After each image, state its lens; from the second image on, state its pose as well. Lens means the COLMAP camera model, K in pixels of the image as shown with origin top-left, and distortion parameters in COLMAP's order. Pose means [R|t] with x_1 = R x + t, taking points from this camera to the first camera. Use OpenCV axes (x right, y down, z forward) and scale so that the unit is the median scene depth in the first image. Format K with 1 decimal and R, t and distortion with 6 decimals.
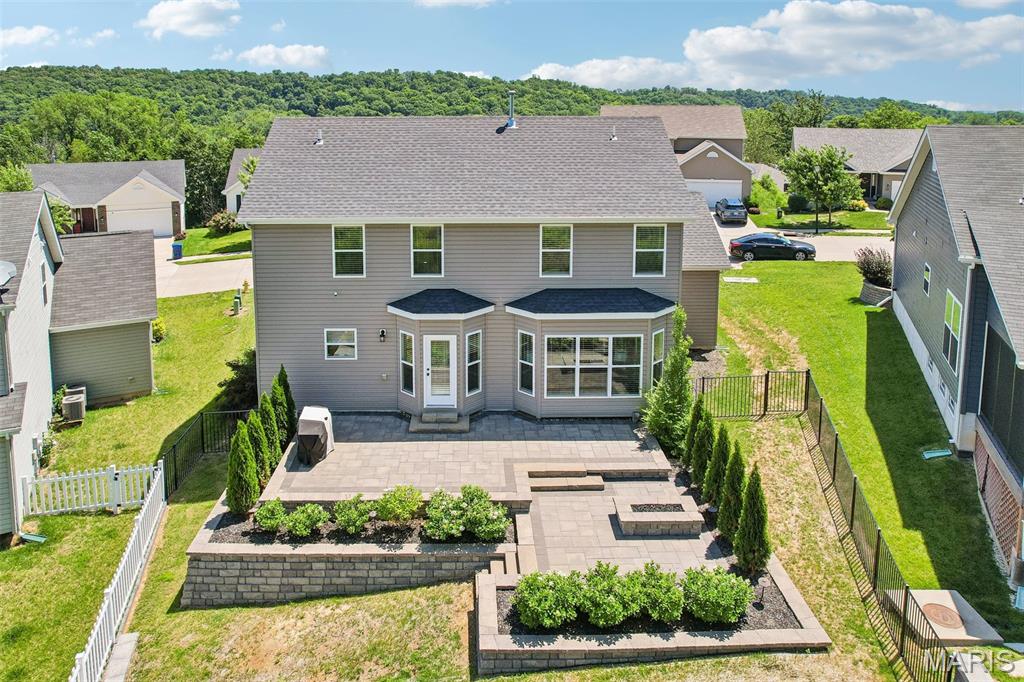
lens RADIAL K [[682.3, 0, 511.0], [0, 682.3, 206.2], [0, 0, 1]] dist [-0.042385, 0.022590]
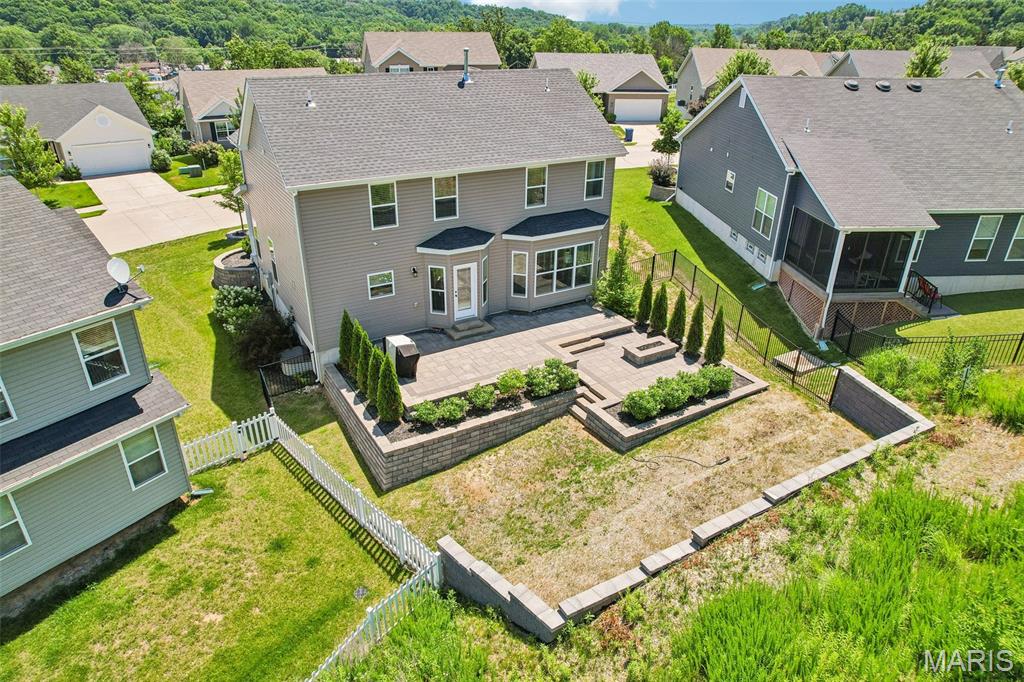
lens RADIAL K [[634.6, 0, 512.0], [0, 634.6, 341.0], [0, 0, 1]] dist [-0.007938, -0.003609]
pose [[0.872487, -0.209388, 0.441502, -0.637760], [0.051257, 0.937769, 0.343457, -0.086638], [-0.485942, -0.277032, 0.828923, -0.075904]]
